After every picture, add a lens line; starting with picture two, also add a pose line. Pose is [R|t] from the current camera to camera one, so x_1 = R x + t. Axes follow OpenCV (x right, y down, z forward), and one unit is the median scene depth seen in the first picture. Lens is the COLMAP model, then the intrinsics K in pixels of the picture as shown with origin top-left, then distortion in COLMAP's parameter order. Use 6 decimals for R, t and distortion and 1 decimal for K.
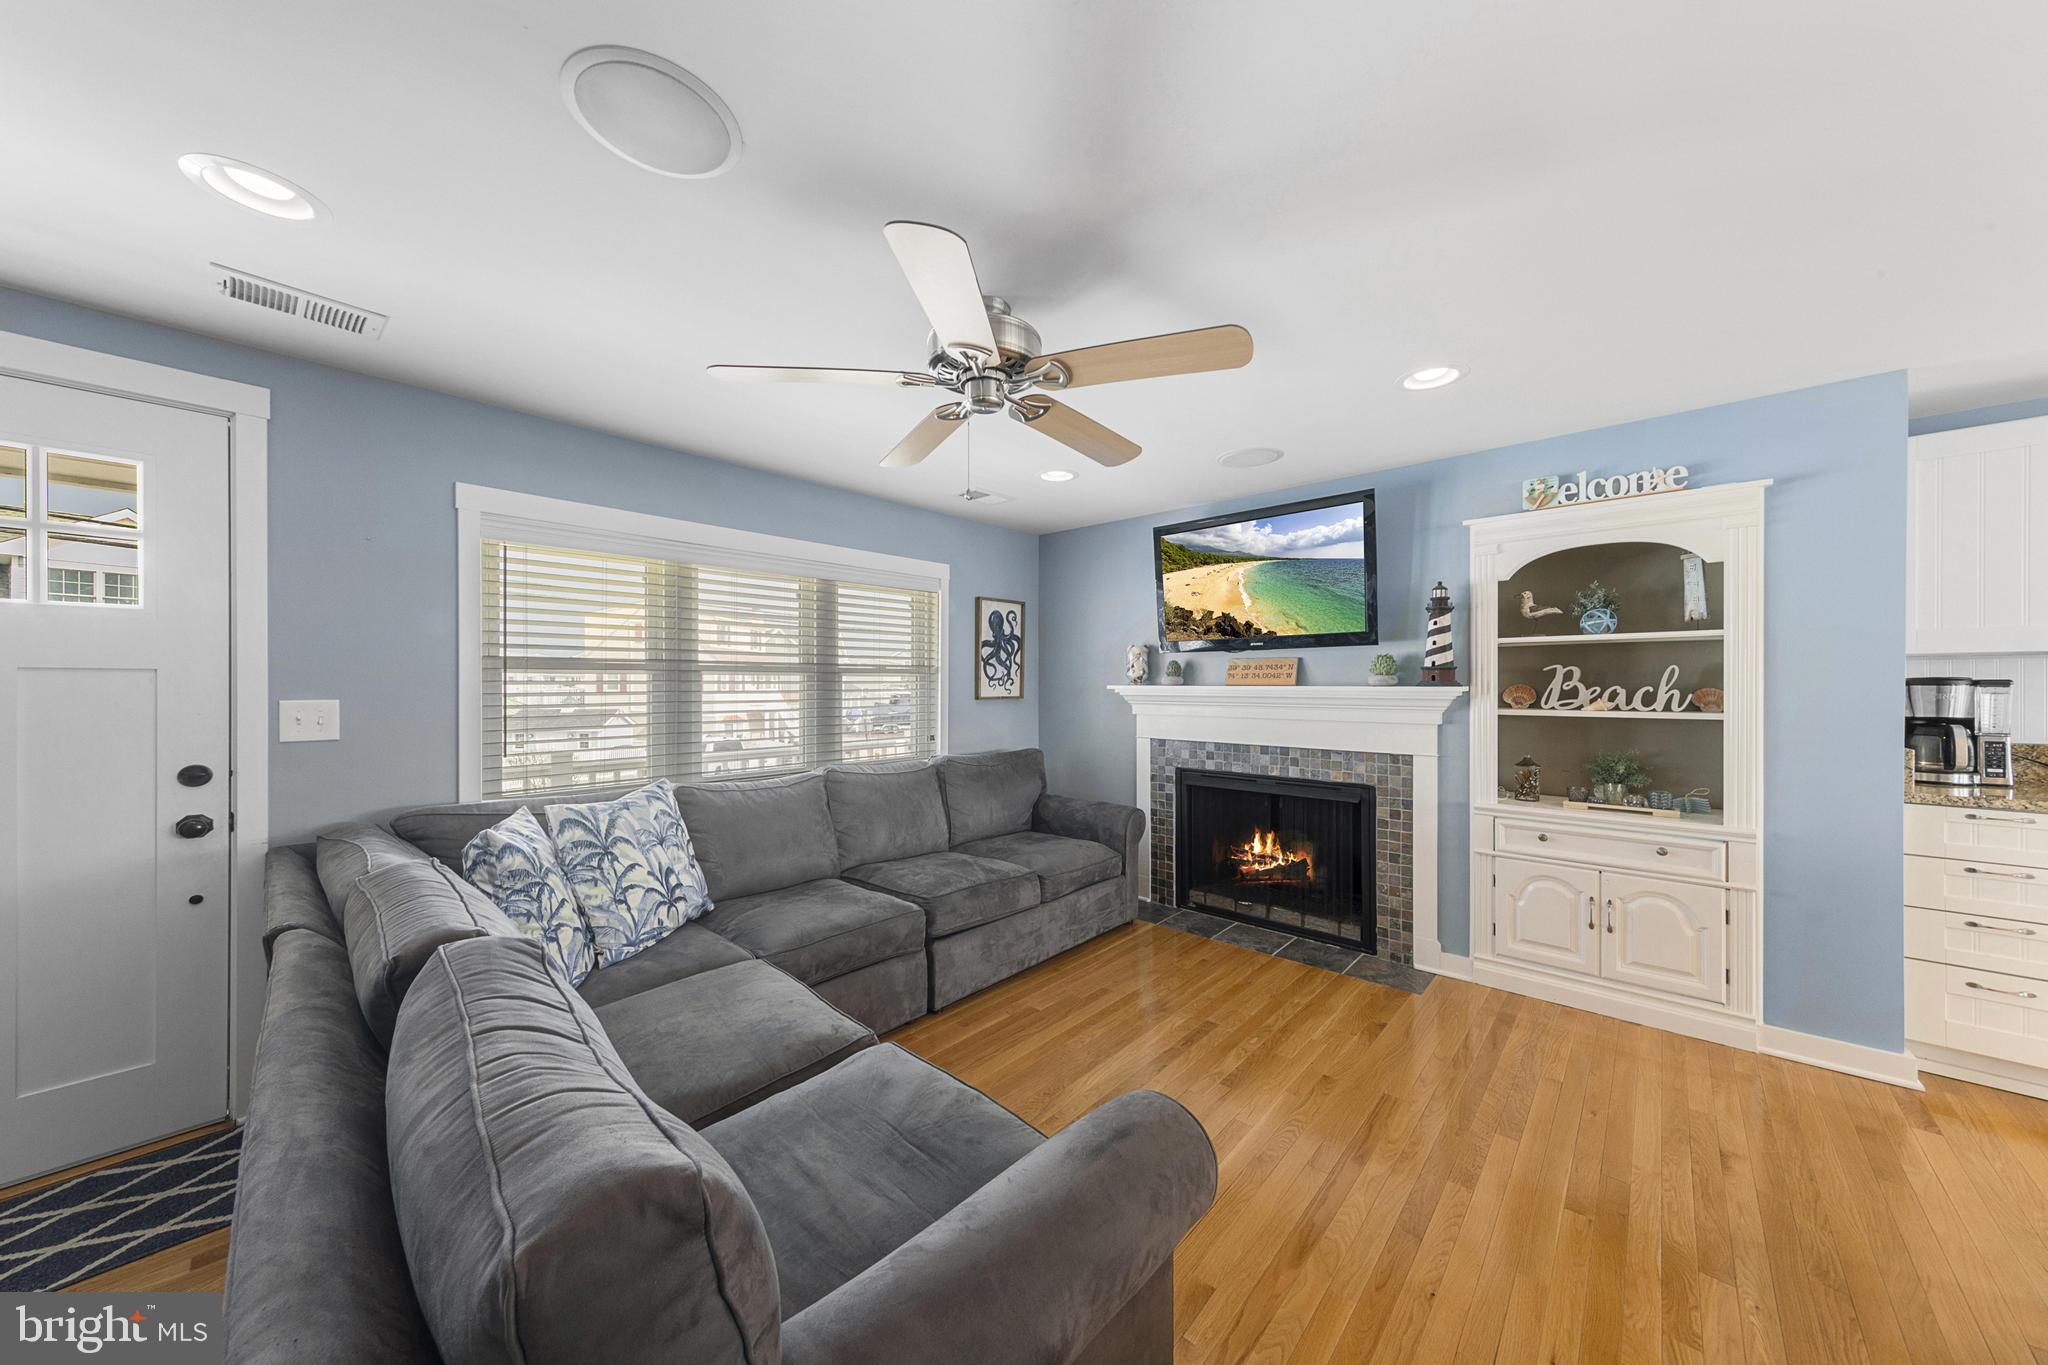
lens RADIAL K [[698.9, 0, 1023.3], [0, 698.9, 685.7], [0, 0, 1]] dist [0.004425, -0.000814]
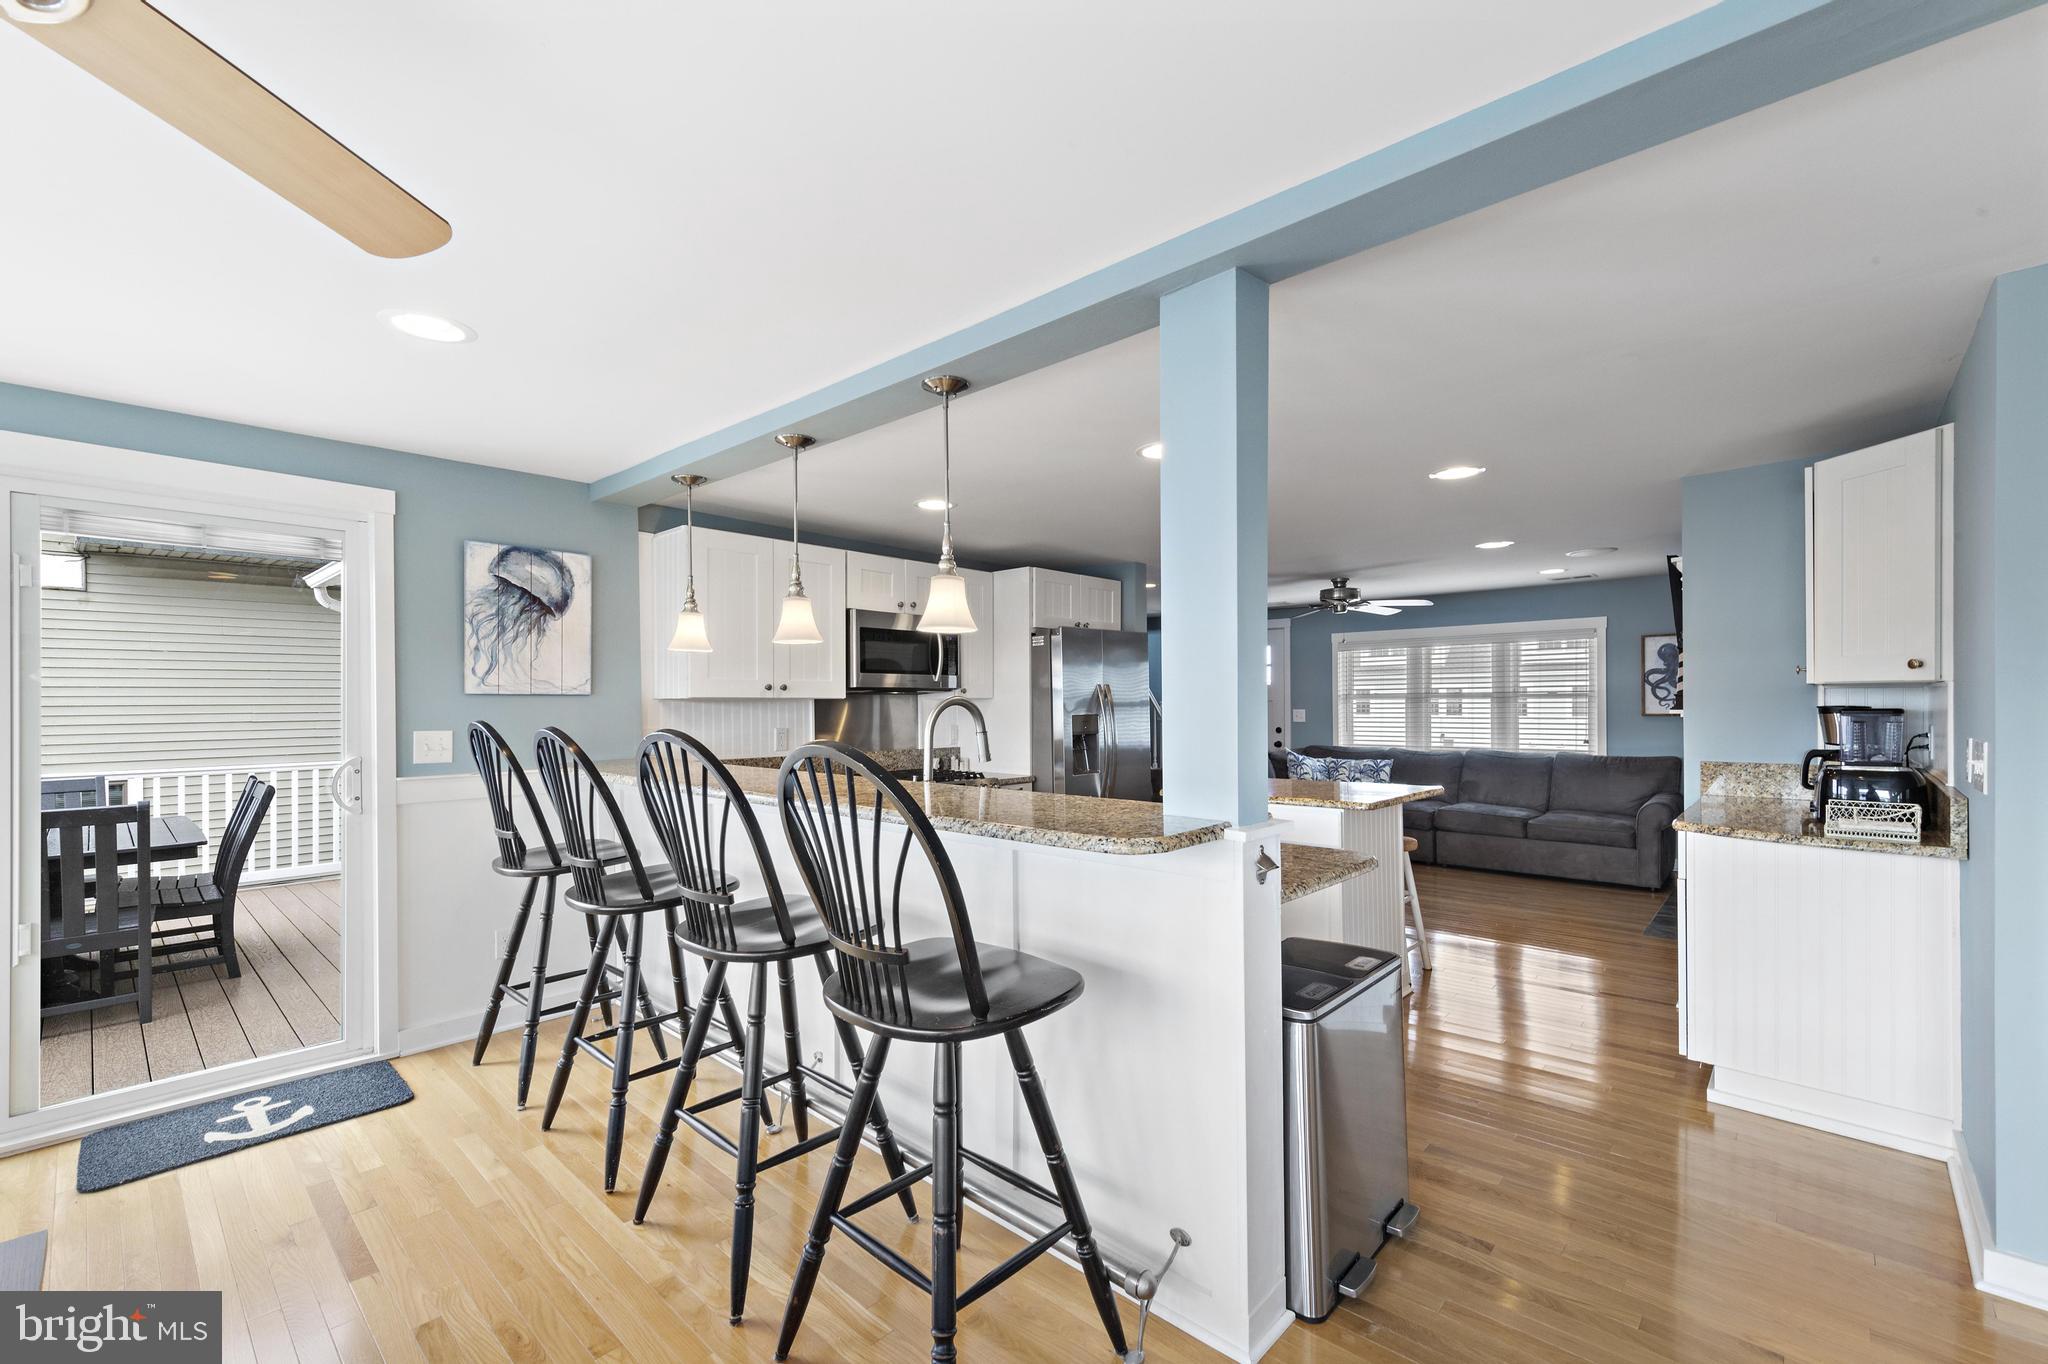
lens RADIAL K [[877.1, 0, 1024.0], [0, 877.1, 694.6], [0, 0, 1]] dist [0.000009, 0.000000]
pose [[-0.006867, -0.005495, -0.999961, 1.643032], [0.006896, 0.999961, -0.005542, -0.018585], [0.999953, -0.006934, -0.006829, -0.130601]]
